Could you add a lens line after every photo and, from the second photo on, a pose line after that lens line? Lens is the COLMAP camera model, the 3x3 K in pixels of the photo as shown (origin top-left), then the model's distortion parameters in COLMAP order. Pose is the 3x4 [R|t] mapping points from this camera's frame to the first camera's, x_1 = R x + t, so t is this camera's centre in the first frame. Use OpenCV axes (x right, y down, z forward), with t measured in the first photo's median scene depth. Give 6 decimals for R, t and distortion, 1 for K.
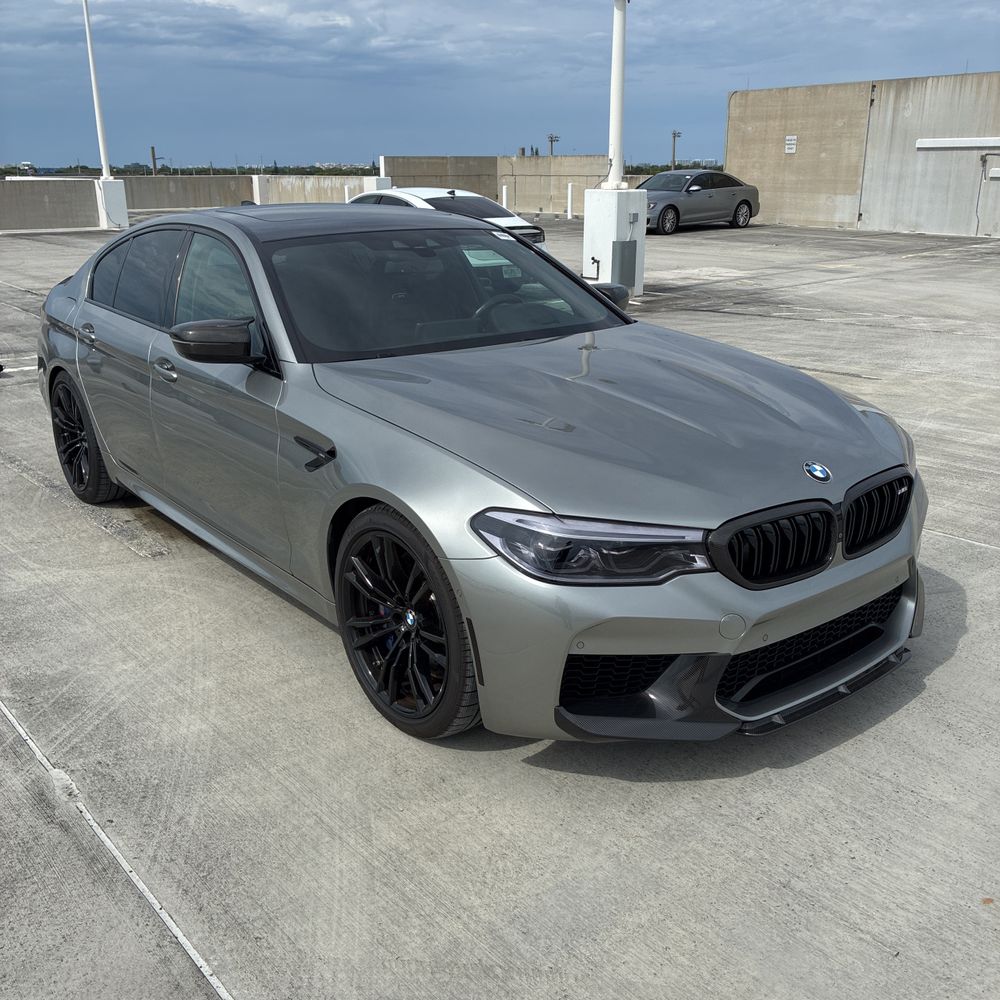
lens RADIAL K [[1012.6, 0, 507.4], [0, 1012.6, 497.9], [0, 0, 1]] dist [0.022175, 0.000000]
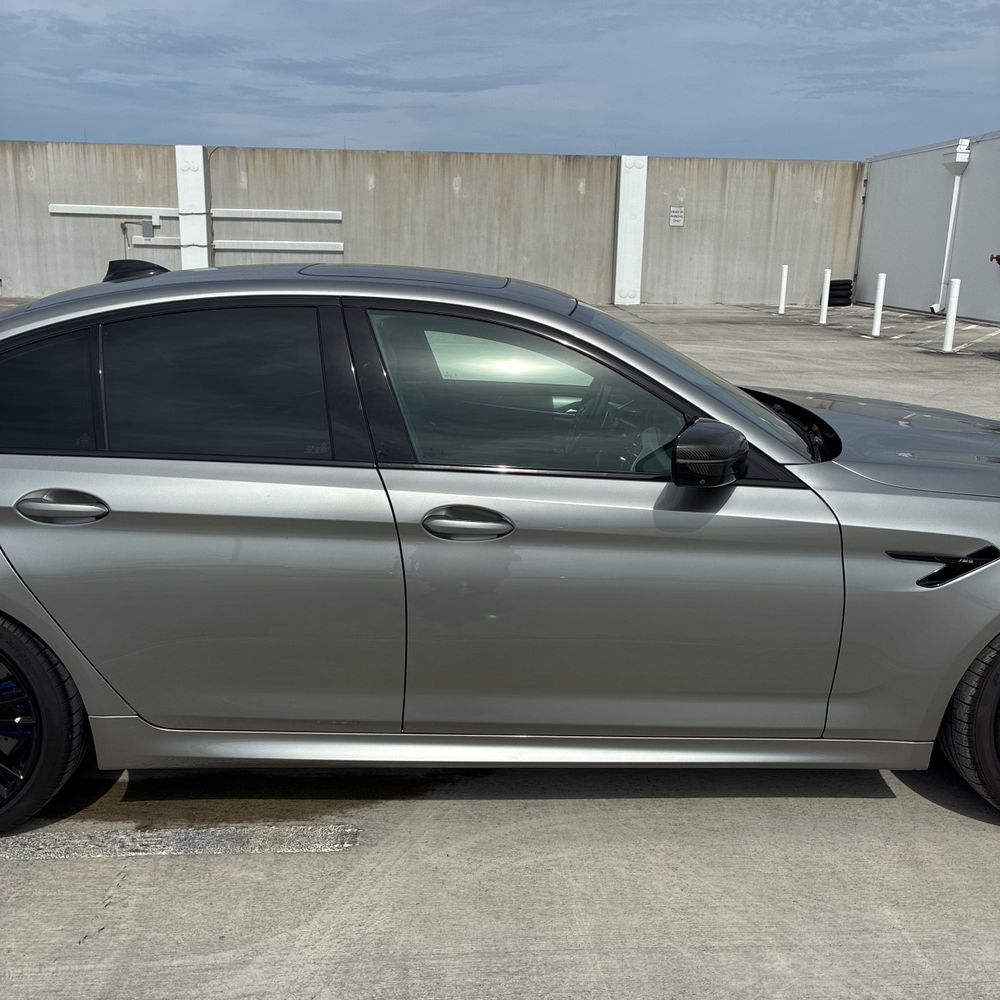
lens RADIAL K [[1012.6, 0, 497.1], [0, 1012.6, 501.4], [0, 0, 1]] dist [0.022175, 0.000000]
pose [[0.614879, -0.180070, 0.767788, -0.872159], [0.224234, 0.973318, 0.048697, -0.180008], [-0.756071, 0.142221, 0.638850, 0.635009]]
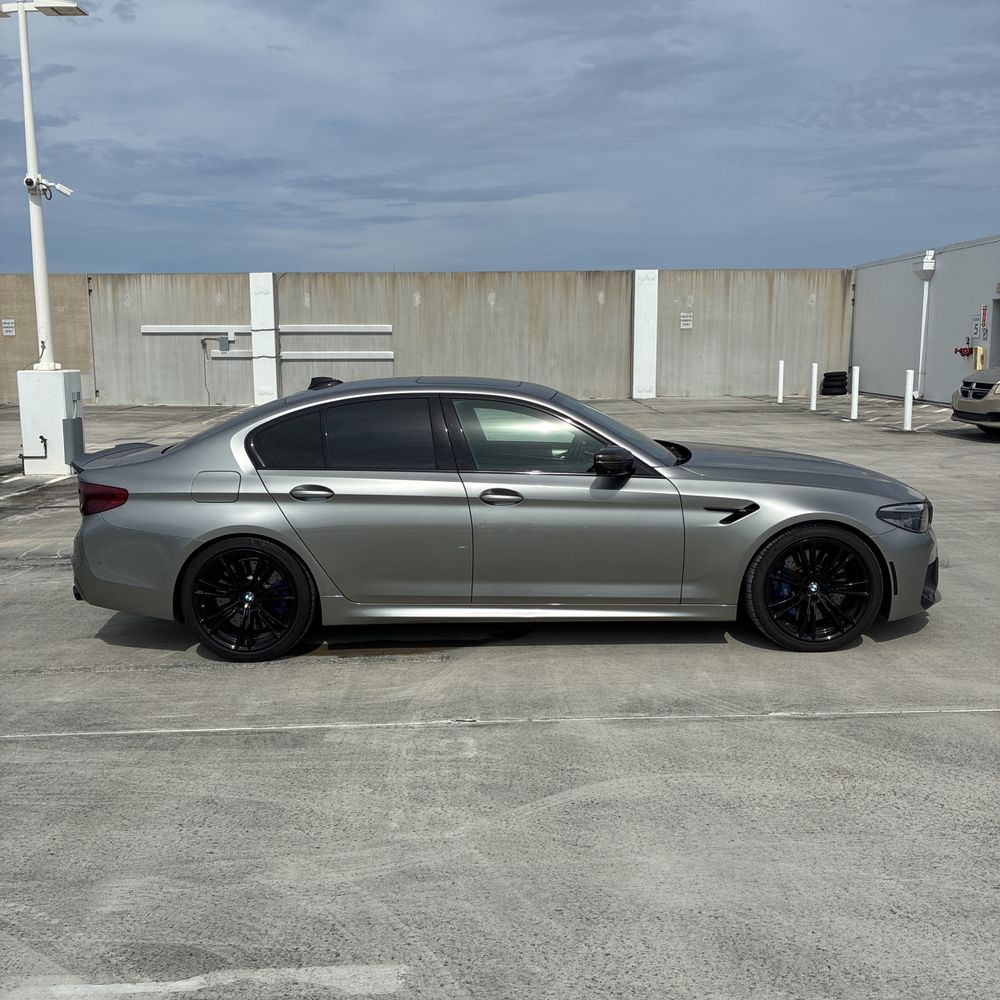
lens RADIAL K [[1012.6, 0, 497.6], [0, 1012.6, 498.3], [0, 0, 1]] dist [0.022175, 0.000000]
pose [[0.640771, -0.116979, 0.758768, -1.454909], [0.242414, 0.968590, -0.055390, -0.056960], [-0.728456, 0.219428, 0.649002, 0.161940]]
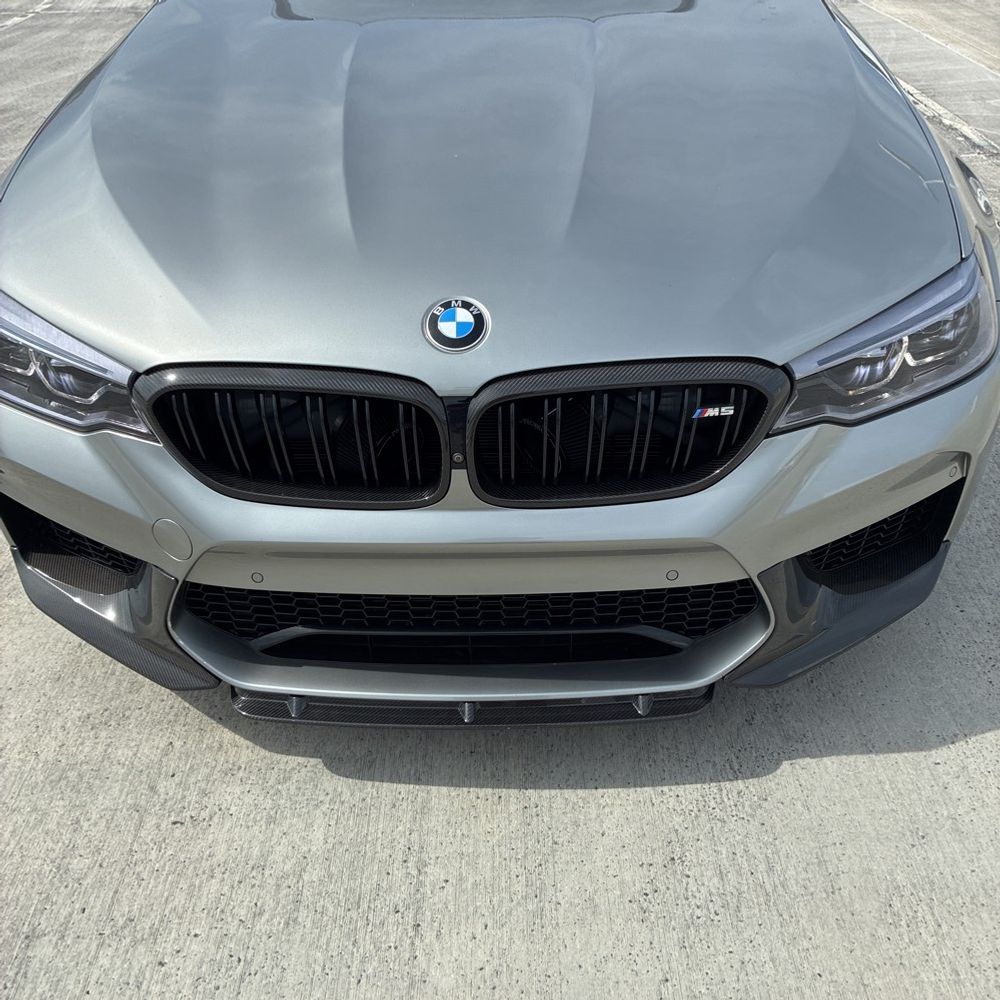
lens RADIAL K [[1012.6, 0, 492.3], [0, 1012.6, 485.4], [0, 0, 1]] dist [0.022175, 0.000000]
pose [[0.763683, 0.358342, -0.537010, 0.469086], [-0.176797, 0.916095, 0.359878, -0.102443], [0.620912, -0.179891, 0.762960, 0.471997]]
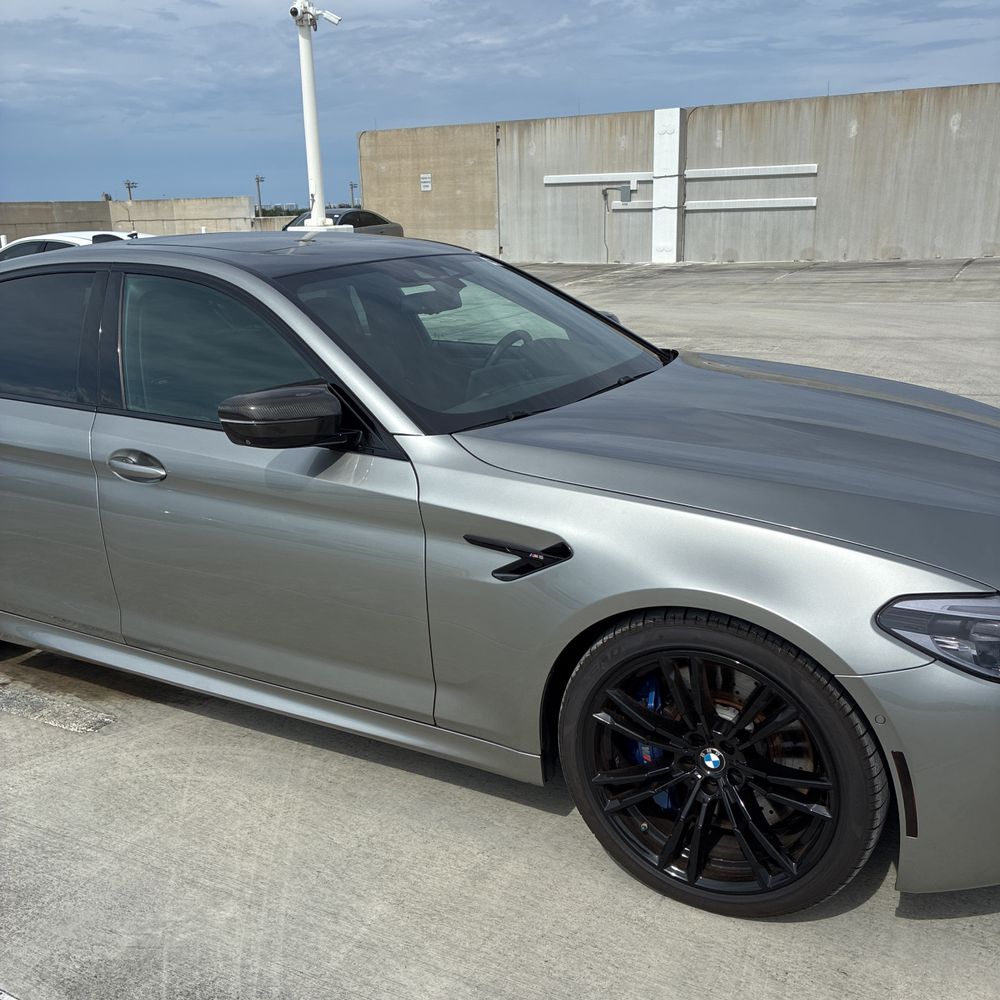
lens RADIAL K [[1012.6, 0, 490.9], [0, 1012.6, 502.9], [0, 0, 1]] dist [0.022175, 0.000000]
pose [[0.930251, -0.125552, 0.344775, -0.383922], [0.137594, 0.990432, -0.010578, -0.064611], [-0.340148, 0.057279, 0.938626, 0.280631]]
